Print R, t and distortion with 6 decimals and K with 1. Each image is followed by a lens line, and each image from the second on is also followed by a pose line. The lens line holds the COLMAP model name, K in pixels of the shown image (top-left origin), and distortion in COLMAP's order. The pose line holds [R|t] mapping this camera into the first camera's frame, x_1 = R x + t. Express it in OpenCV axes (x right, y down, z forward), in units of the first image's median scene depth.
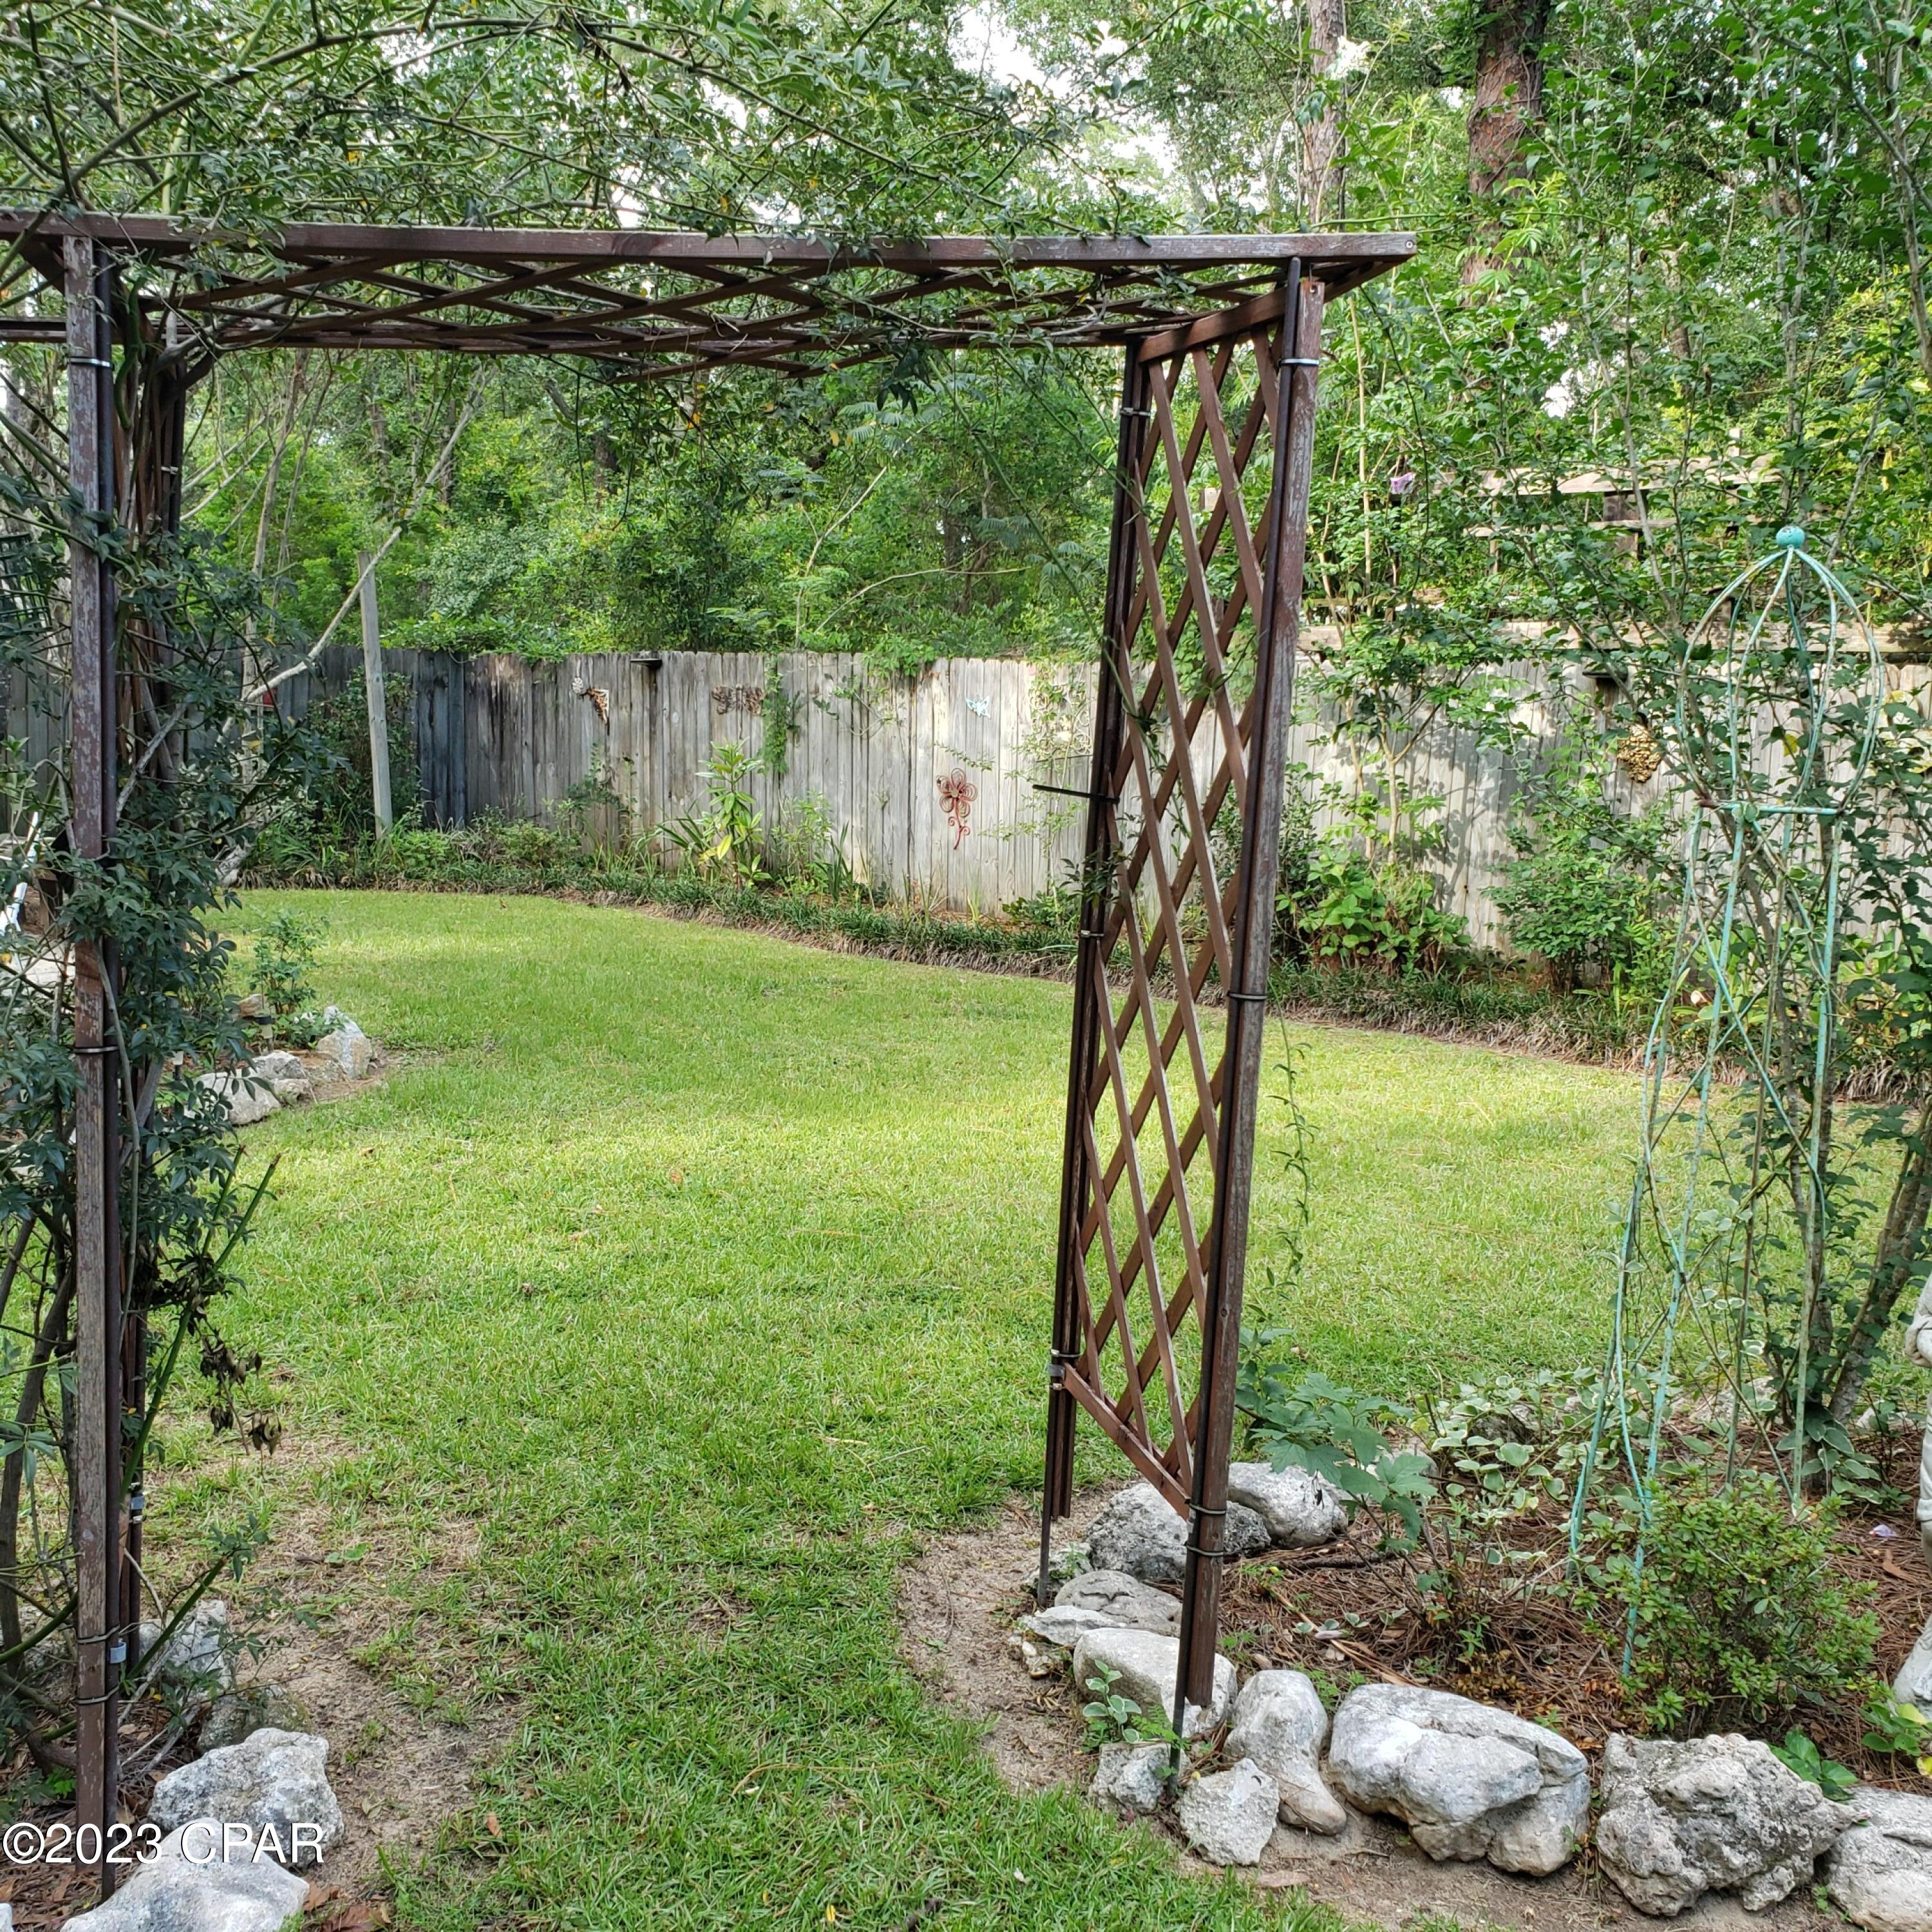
lens RADIAL K [[2079.4, 0, 961.7], [0, 2079.4, 962.8], [0, 0, 1]] dist [0.065804, -0.090179]
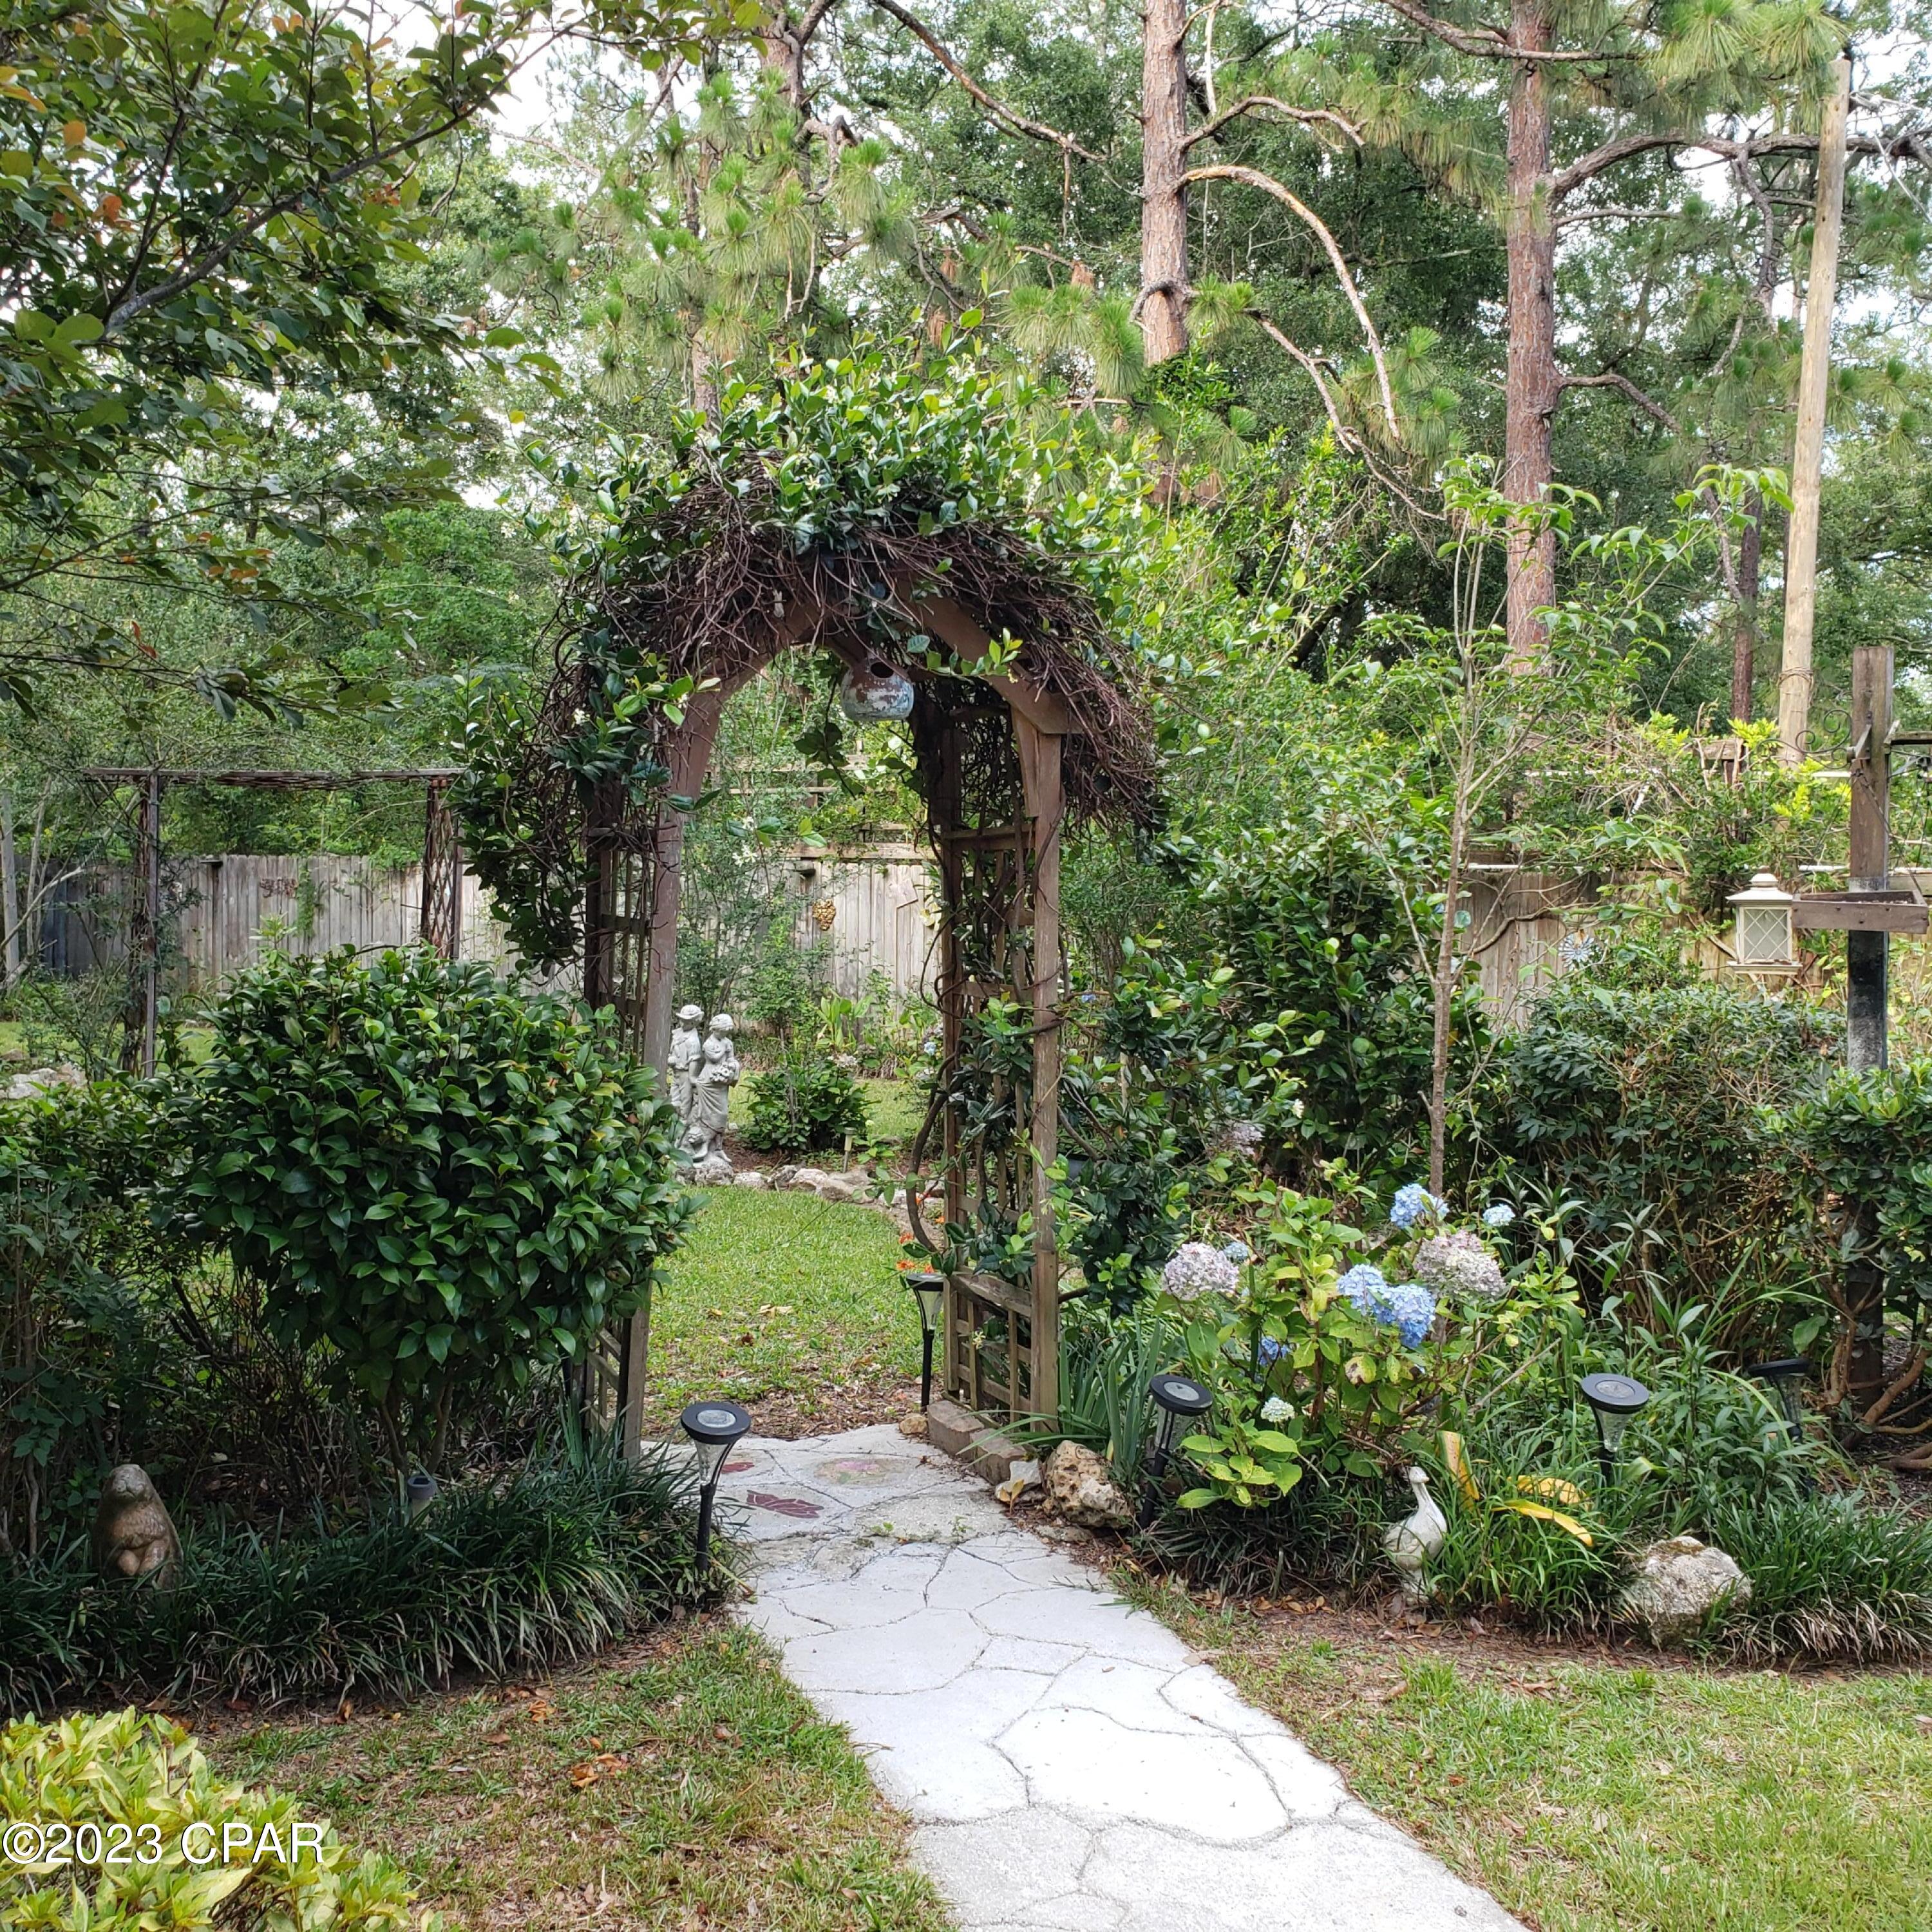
lens RADIAL K [[2065.2, 0, 955.1], [0, 2065.2, 955.0], [0, 0, 1]] dist [0.235435, -0.792414]
pose [[0.976621, -0.015535, 0.214407, 0.055645], [0.035760, 0.995229, -0.090777, 0.099824], [-0.211974, 0.096322, 0.972517, -0.737062]]
